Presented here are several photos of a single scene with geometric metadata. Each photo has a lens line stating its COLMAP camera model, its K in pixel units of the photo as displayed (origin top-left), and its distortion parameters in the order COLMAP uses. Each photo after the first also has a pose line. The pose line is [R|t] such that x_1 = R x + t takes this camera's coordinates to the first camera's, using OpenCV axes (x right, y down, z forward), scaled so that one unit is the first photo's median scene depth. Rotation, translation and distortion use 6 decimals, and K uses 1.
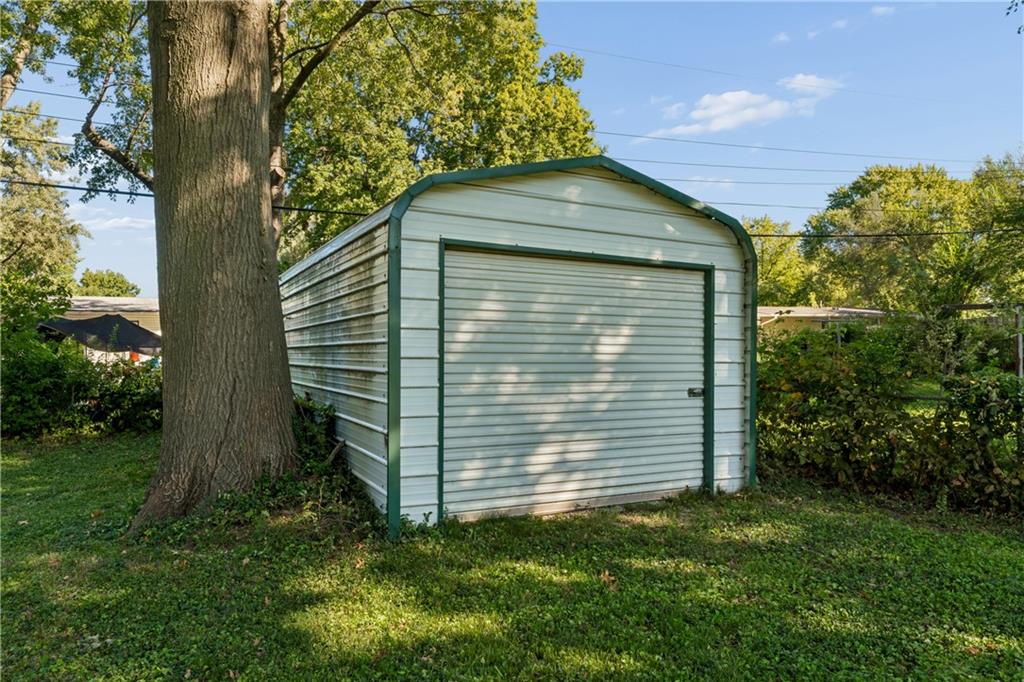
lens RADIAL K [[684.8, 0, 512.0], [0, 684.8, 341.0], [0, 0, 1]] dist [0.004466, 0.002436]
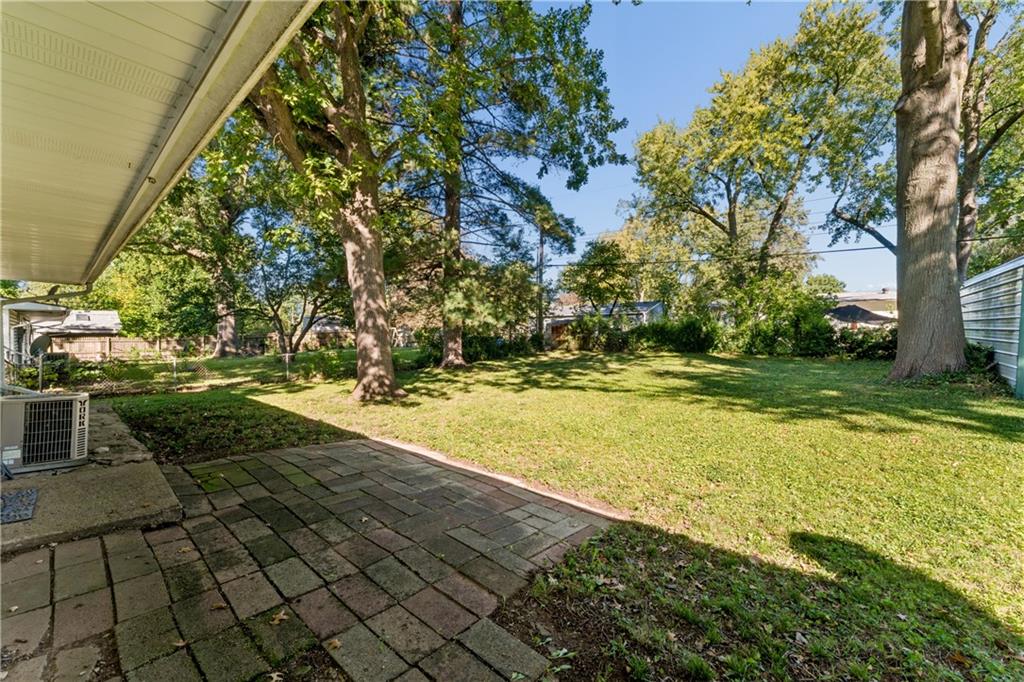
lens RADIAL K [[406.9, 0, 512.0], [0, 406.9, 341.0], [0, 0, 1]] dist [-0.001247, 0.000116]
pose [[0.383747, 0.041258, -0.922516, 0.110872], [0.009973, 0.998758, 0.048816, -0.000446], [0.923384, -0.027934, 0.382859, -0.291398]]
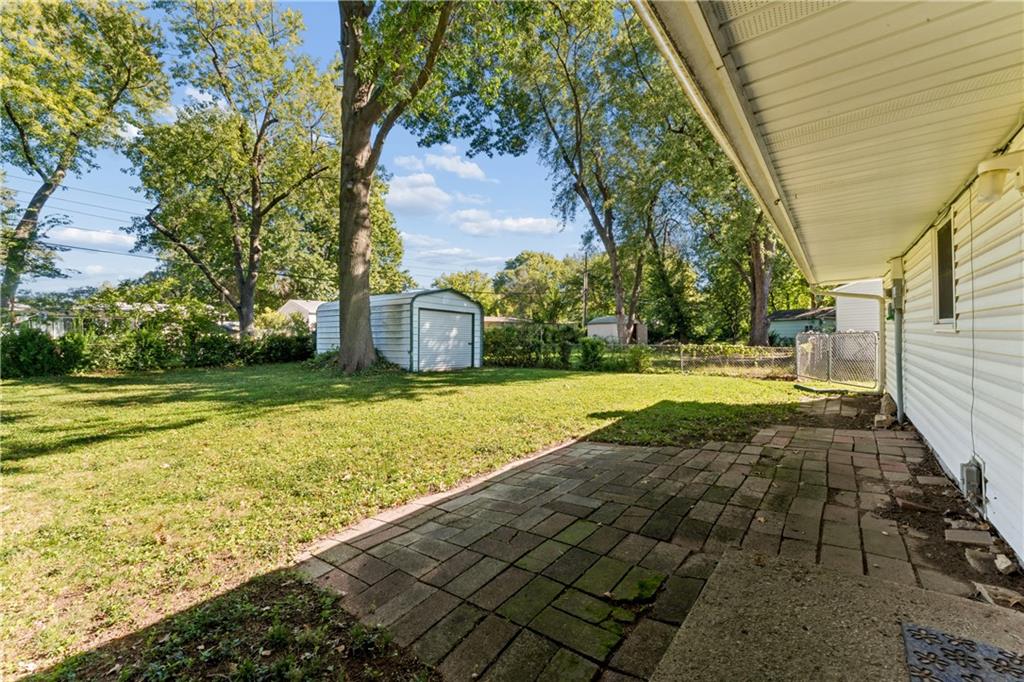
lens RADIAL K [[406.9, 0, 512.0], [0, 406.9, 341.0], [0, 0, 1]] dist [-0.001247, 0.000116]
pose [[0.901492, -0.000592, 0.432795, -0.184544], [-0.008566, 0.999779, 0.019212, 0.003246], [-0.432710, -0.021027, 0.901288, -0.429465]]
